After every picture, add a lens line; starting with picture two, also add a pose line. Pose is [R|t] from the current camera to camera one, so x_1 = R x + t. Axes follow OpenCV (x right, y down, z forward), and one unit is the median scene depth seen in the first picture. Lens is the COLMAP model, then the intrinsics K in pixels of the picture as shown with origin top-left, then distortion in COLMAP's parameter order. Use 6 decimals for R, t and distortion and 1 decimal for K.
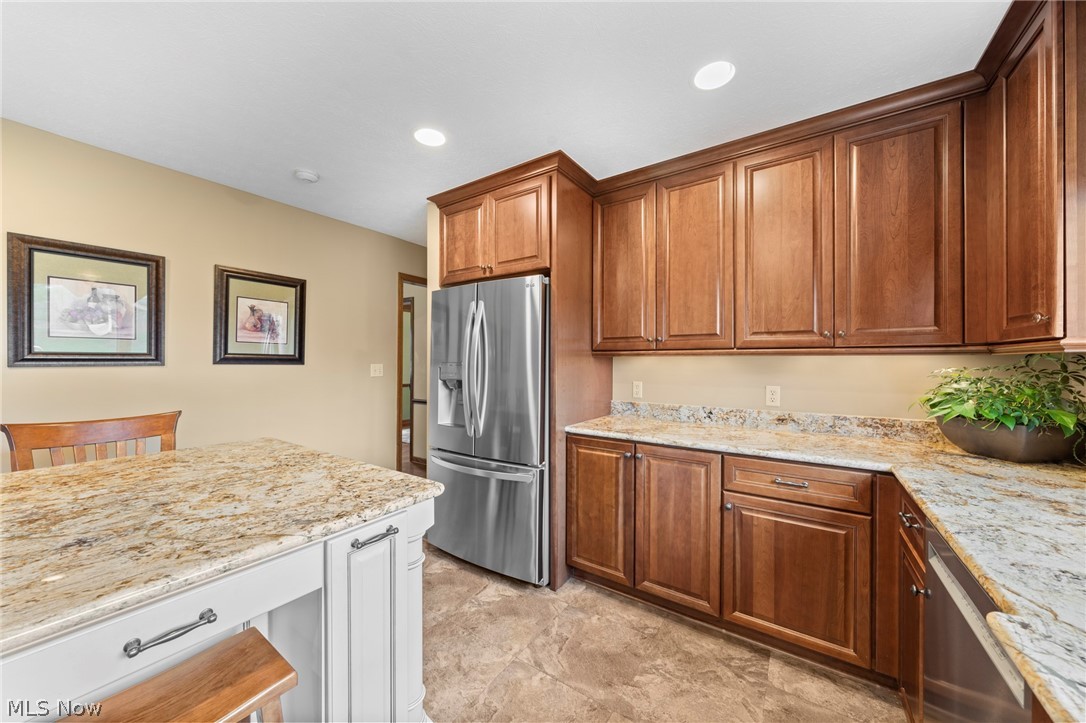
lens RADIAL K [[386.3, 0, 565.4], [0, 386.3, 362.8], [0, 0, 1]] dist [-0.006041, 0.000329]
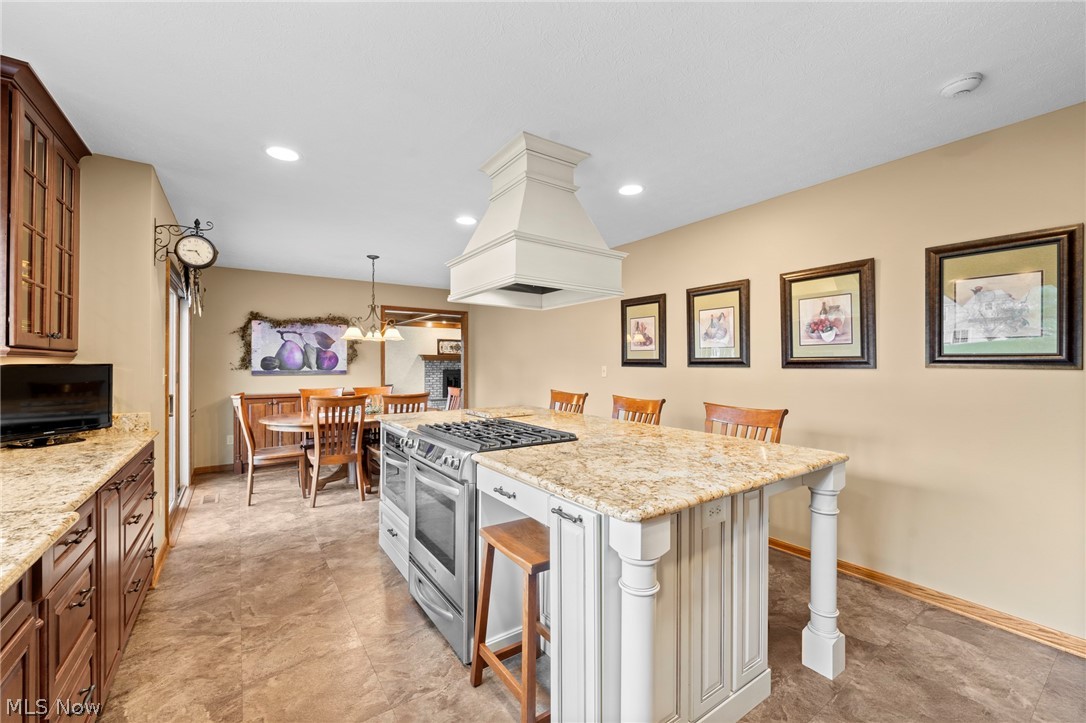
lens RADIAL K [[422.5, 0, 506.4], [0, 422.5, 359.0], [0, 0, 1]] dist [0.013730, 0.000338]
pose [[-0.423041, -0.007669, -0.906078, 0.425548], [-0.000083, 0.999965, -0.008424, -0.009608], [0.906111, -0.003488, -0.423026, 0.757167]]
